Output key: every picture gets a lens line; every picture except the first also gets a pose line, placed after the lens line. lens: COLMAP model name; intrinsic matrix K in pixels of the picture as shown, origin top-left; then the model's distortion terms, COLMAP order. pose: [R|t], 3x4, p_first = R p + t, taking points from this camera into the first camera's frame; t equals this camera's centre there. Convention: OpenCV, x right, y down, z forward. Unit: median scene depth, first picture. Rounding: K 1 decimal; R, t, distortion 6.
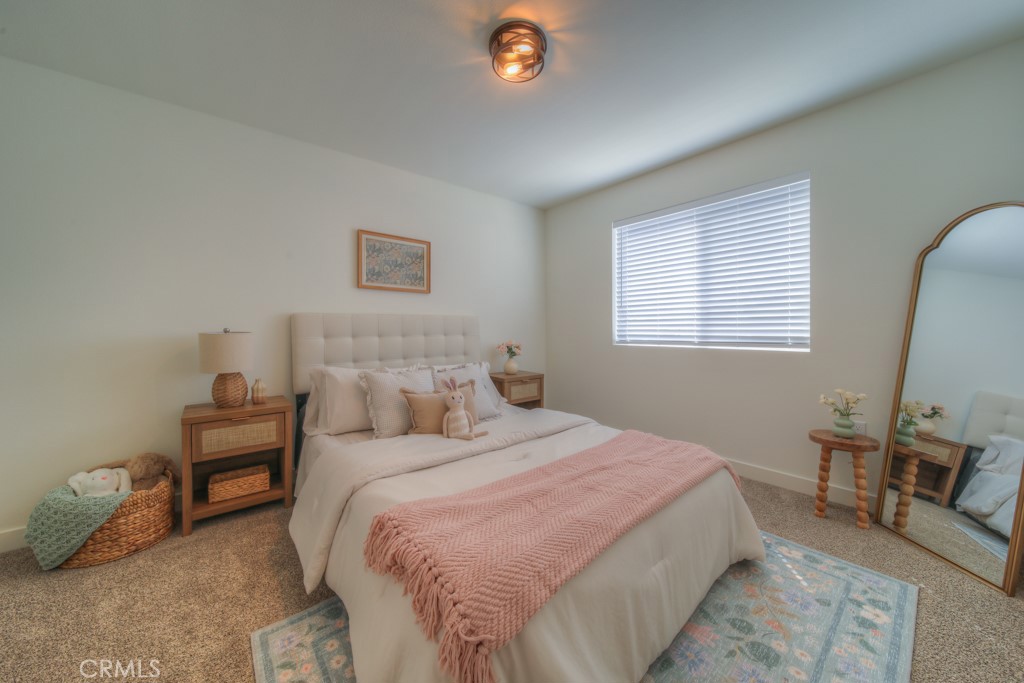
lens RADIAL K [[363.6, 0, 512.7], [0, 363.6, 322.3], [0, 0, 1]] dist [-0.001676, -0.000020]
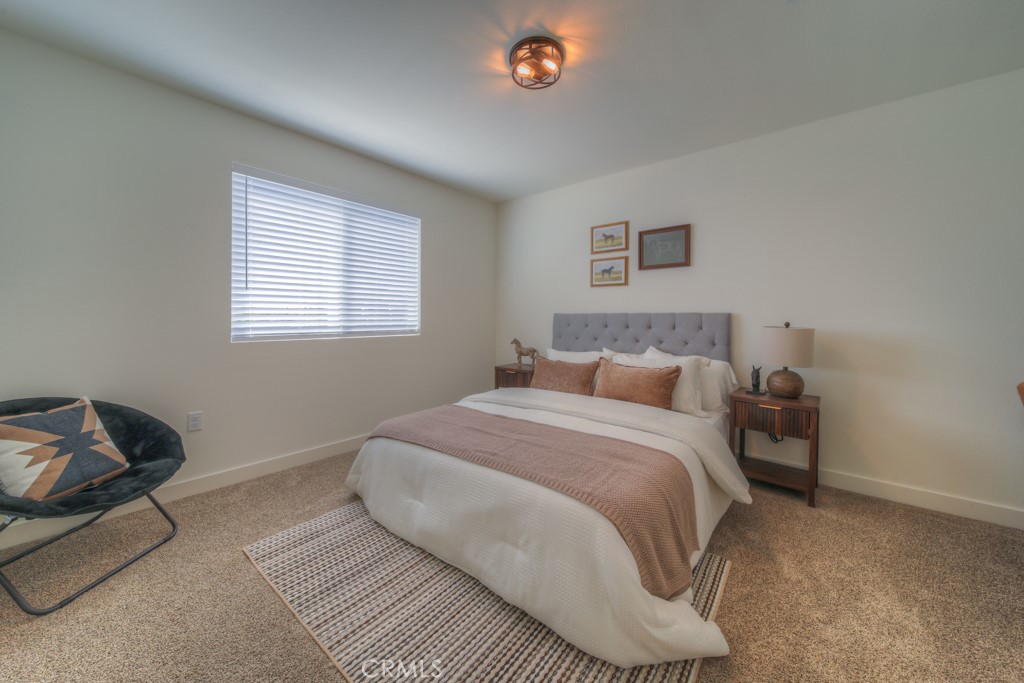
lens RADIAL K [[363.6, 0, 512.7], [0, 363.6, 322.3], [0, 0, 1]] dist [-0.001676, -0.000020]
pose [[-0.194791, -0.006053, 0.980826, -0.588627], [-0.018234, 0.999830, 0.002549, 0.013617], [-0.980675, -0.017388, -0.194868, 0.742247]]
